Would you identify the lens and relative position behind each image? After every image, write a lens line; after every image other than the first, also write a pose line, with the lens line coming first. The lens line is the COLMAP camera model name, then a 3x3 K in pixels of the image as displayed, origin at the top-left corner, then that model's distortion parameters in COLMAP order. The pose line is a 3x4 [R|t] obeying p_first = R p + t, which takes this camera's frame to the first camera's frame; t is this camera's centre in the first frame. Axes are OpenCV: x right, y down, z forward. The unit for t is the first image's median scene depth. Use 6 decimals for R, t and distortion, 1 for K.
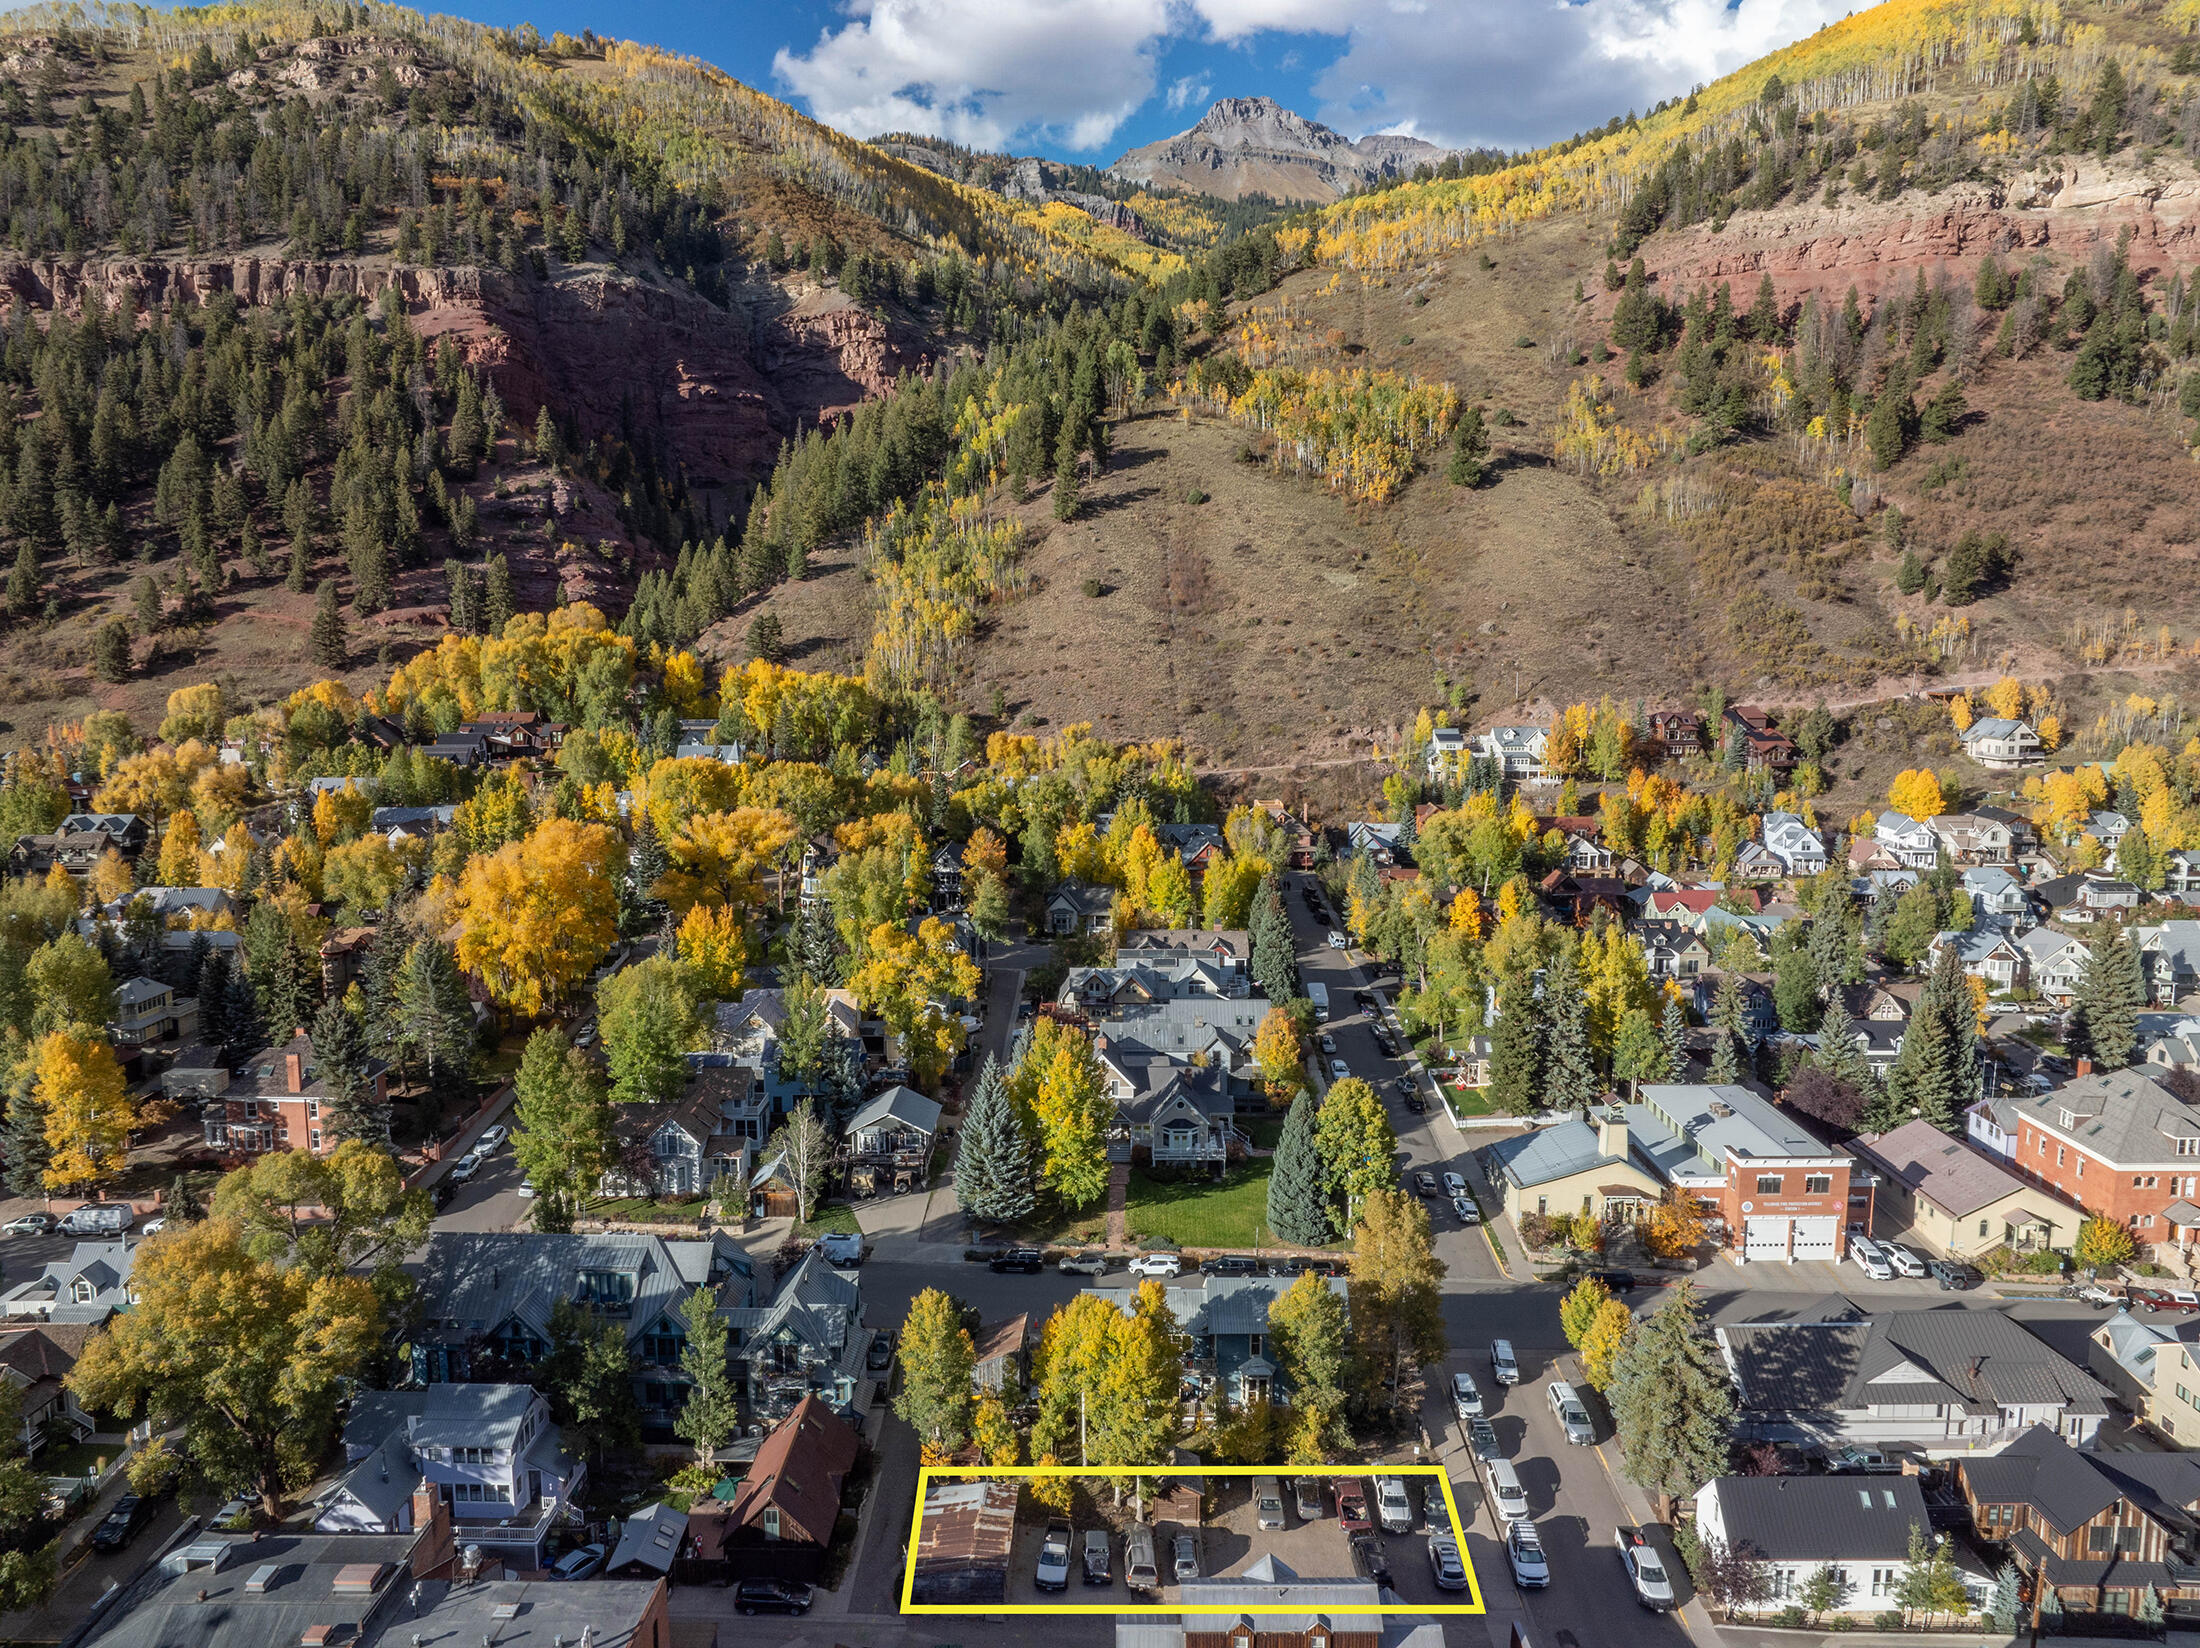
lens RADIAL K [[1548.2, 0, 1095.7], [0, 1548.2, 820.2], [0, 0, 1]] dist [-0.050308, 0.024684]
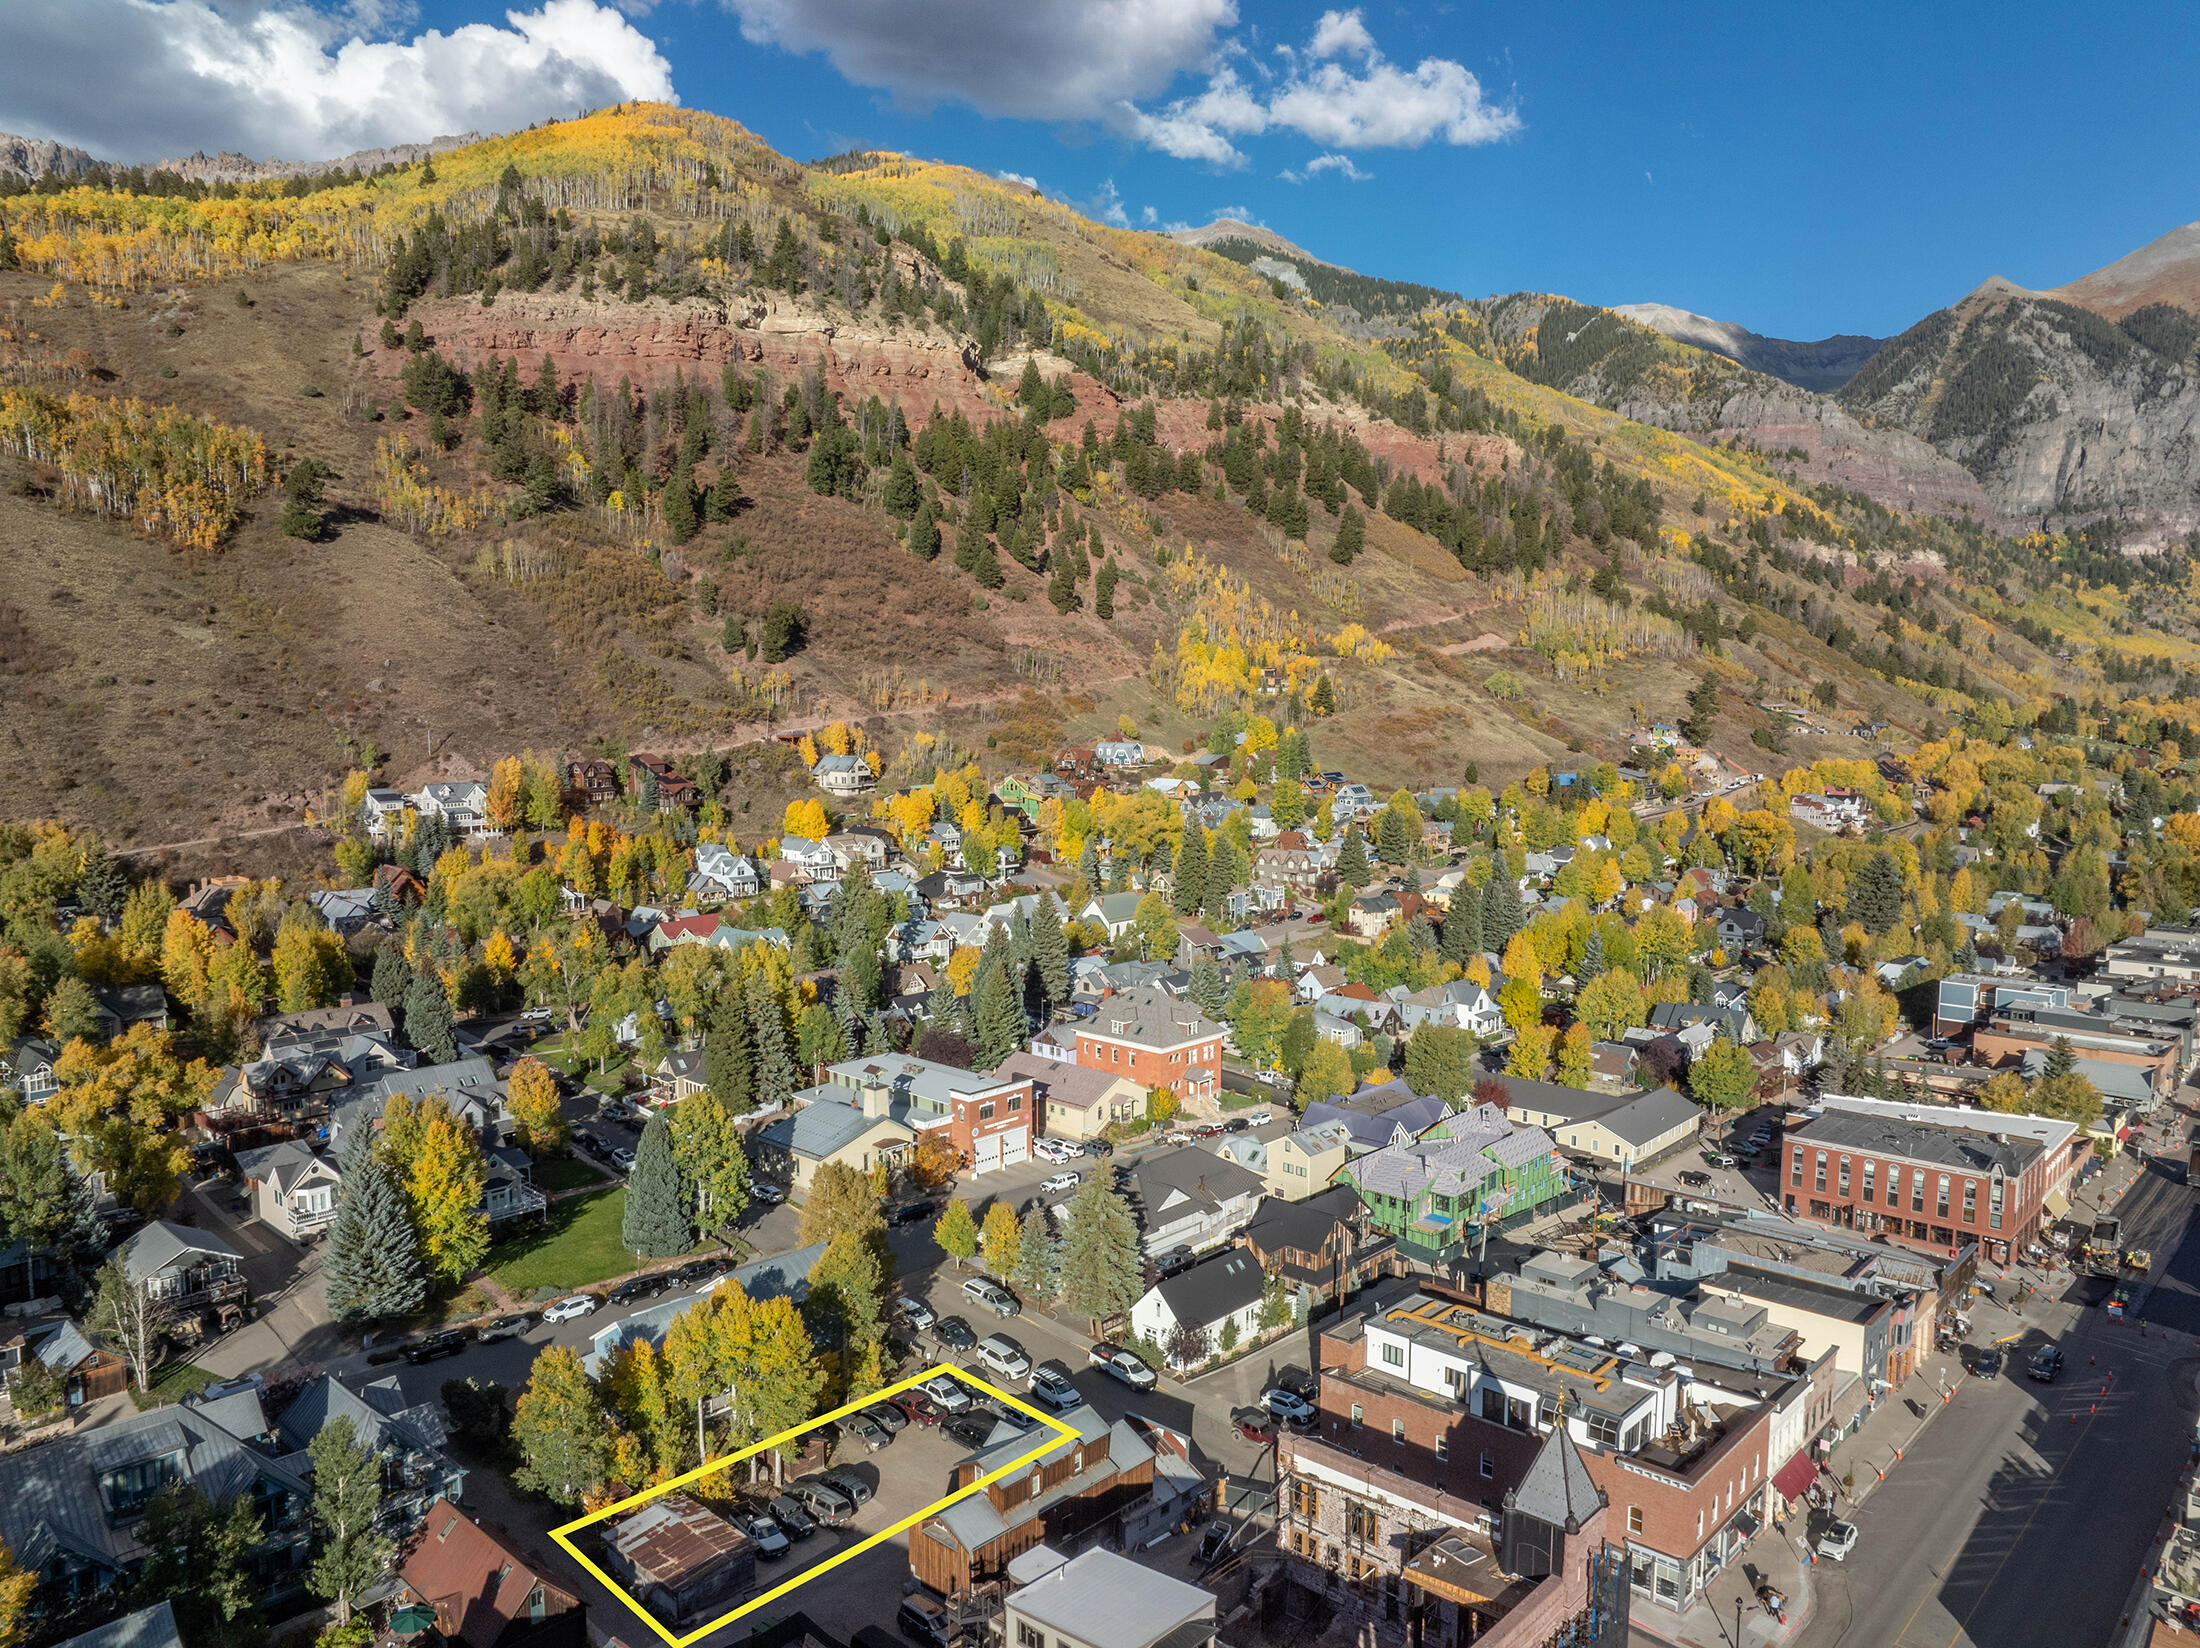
lens RADIAL K [[1548.2, 0, 1101.6], [0, 1548.2, 821.0], [0, 0, 1]] dist [-0.050308, 0.024684]
pose [[0.673865, -0.070064, 0.735525, -0.172291], [0.097156, 0.995252, 0.005794, -0.000806], [-0.732439, 0.067556, 0.677473, 0.015363]]
